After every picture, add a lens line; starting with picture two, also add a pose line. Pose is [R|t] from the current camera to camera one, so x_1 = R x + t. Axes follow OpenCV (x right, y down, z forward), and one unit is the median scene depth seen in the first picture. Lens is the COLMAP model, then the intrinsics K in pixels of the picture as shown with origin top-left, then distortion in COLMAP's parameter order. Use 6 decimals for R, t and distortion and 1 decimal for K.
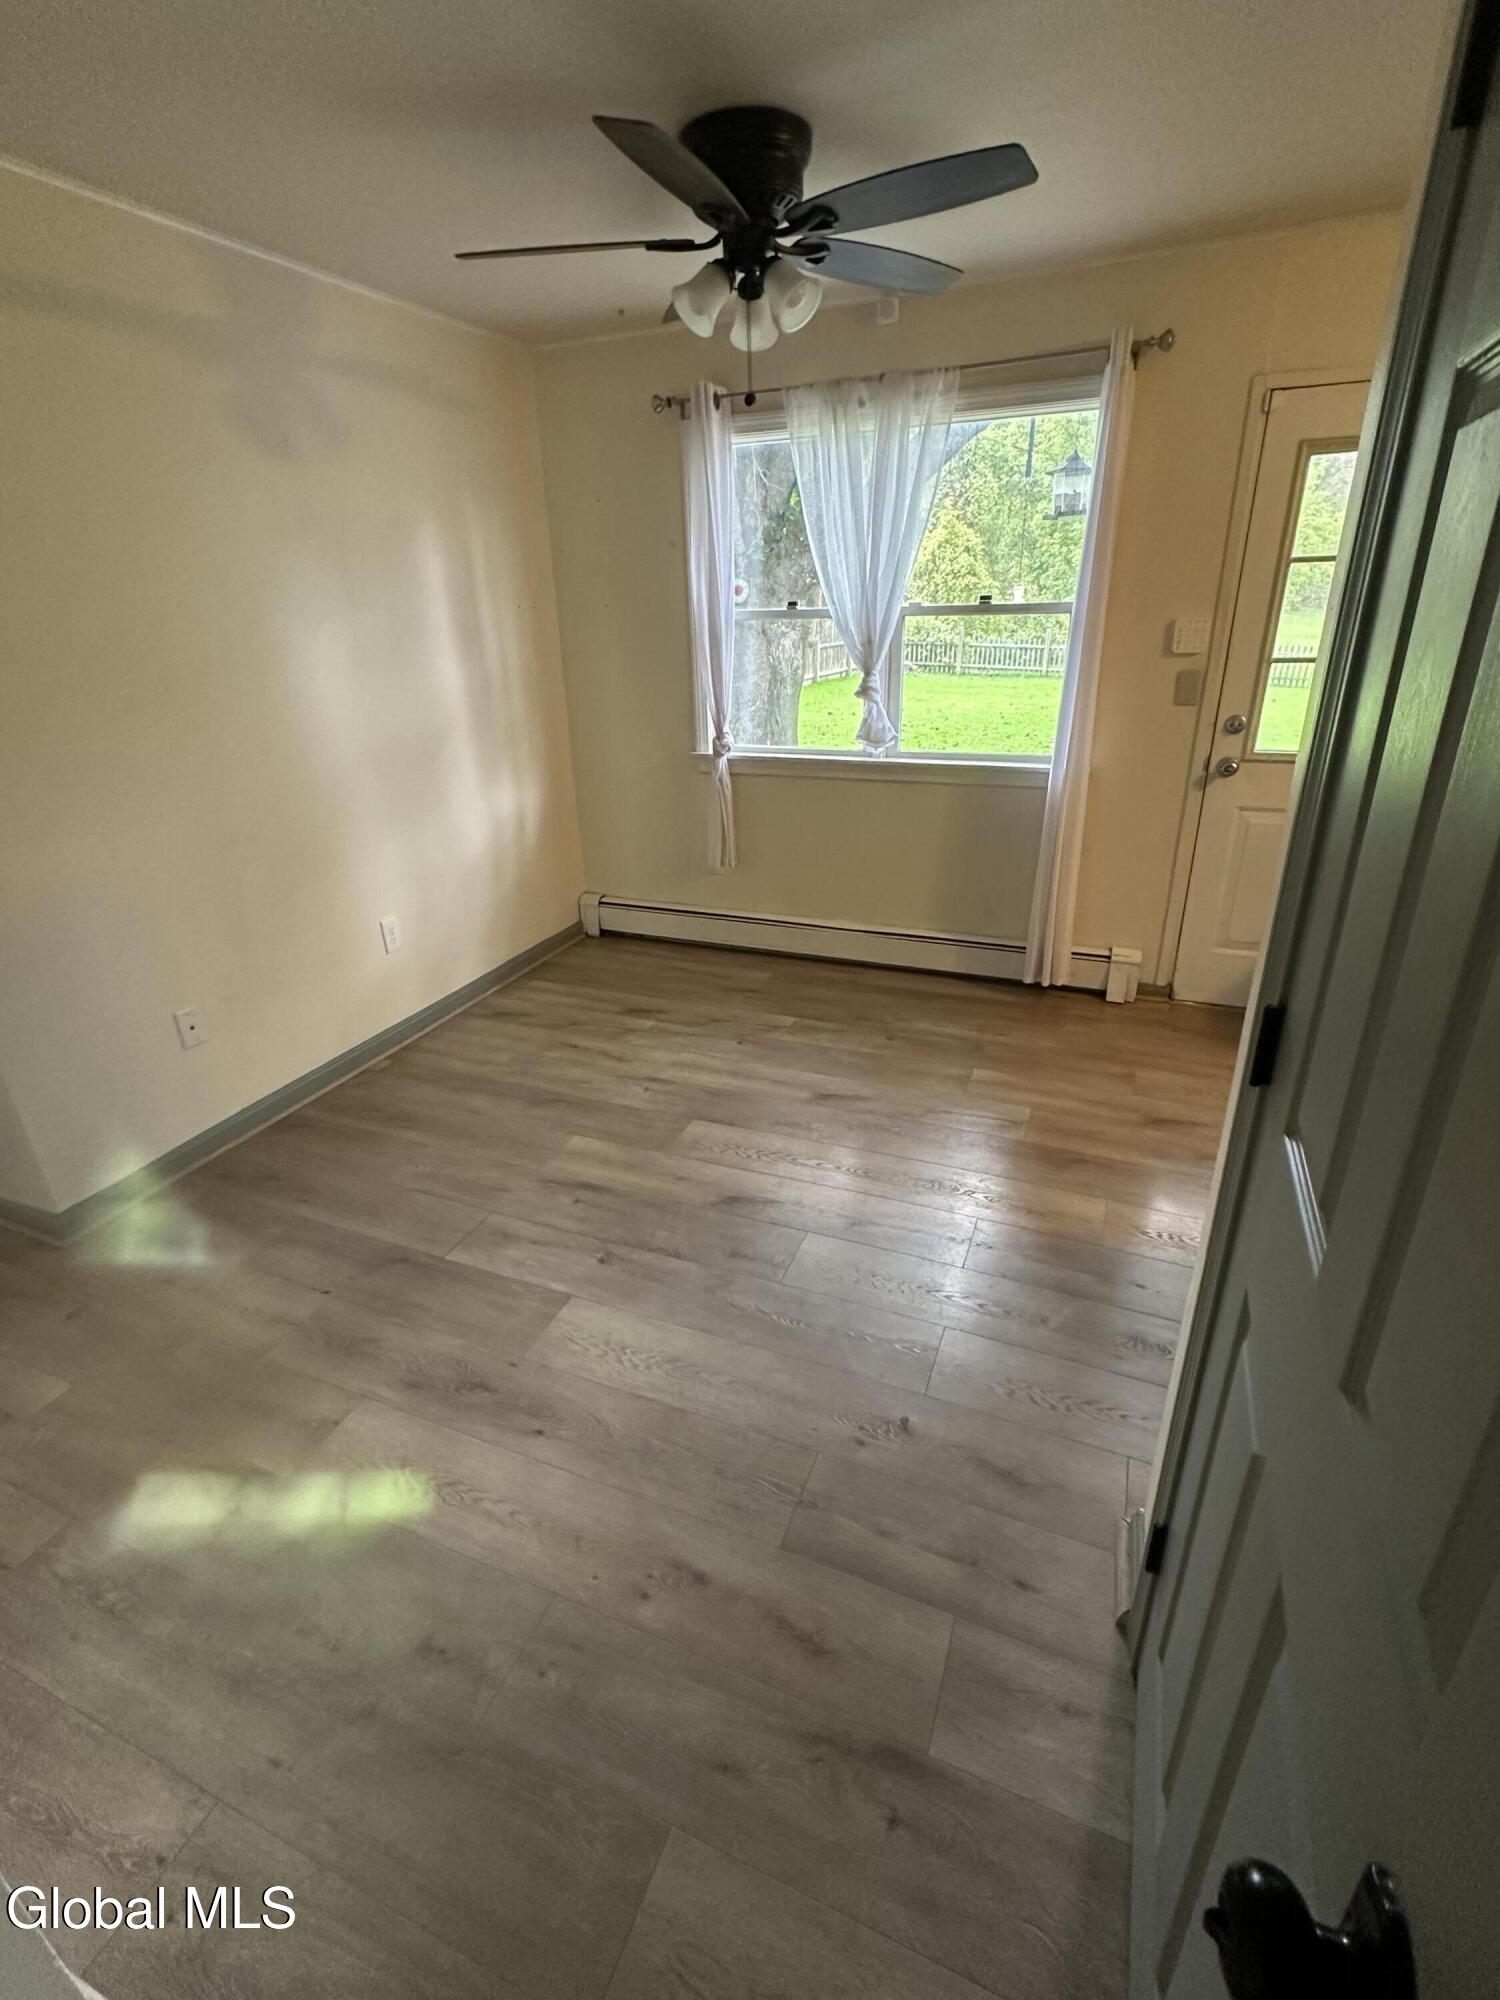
lens RADIAL K [[908.4, 0, 750.0], [0, 908.4, 1000.0], [0, 0, 1]] dist [0.001896, 0.000381]
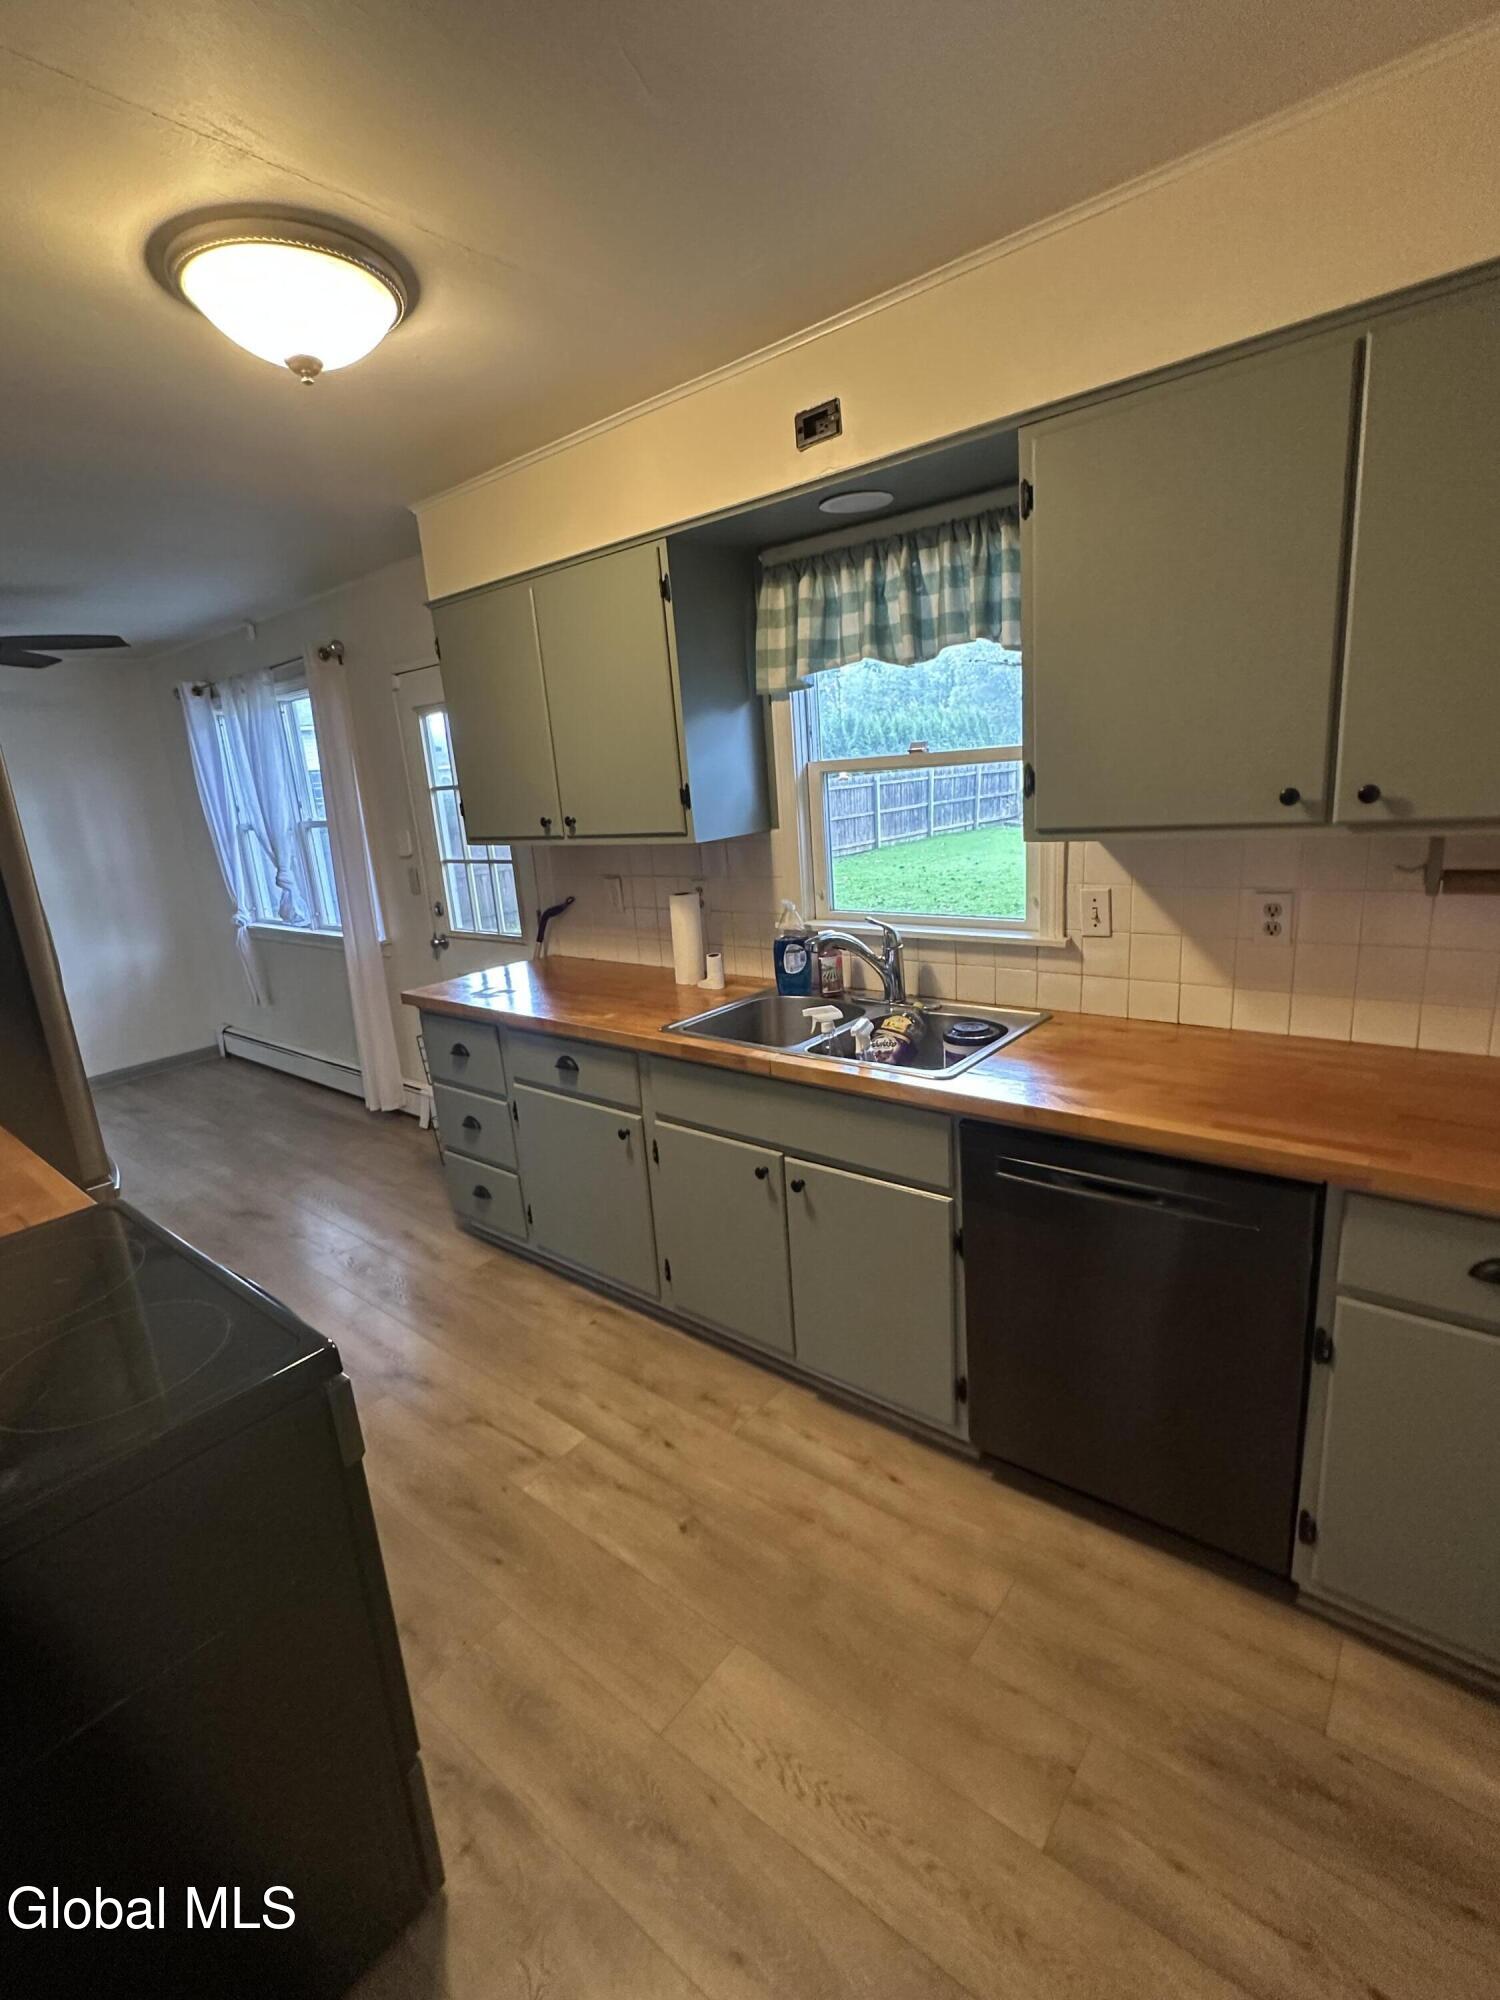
lens RADIAL K [[926.3, 0, 750.0], [0, 926.3, 1000.0], [0, 0, 1]] dist [0.015937, 0.000260]
pose [[0.949161, 0.031313, -0.313229, 1.166134], [-0.080234, 0.986242, -0.144535, -0.022268], [0.304393, 0.162318, 0.938615, -0.052311]]
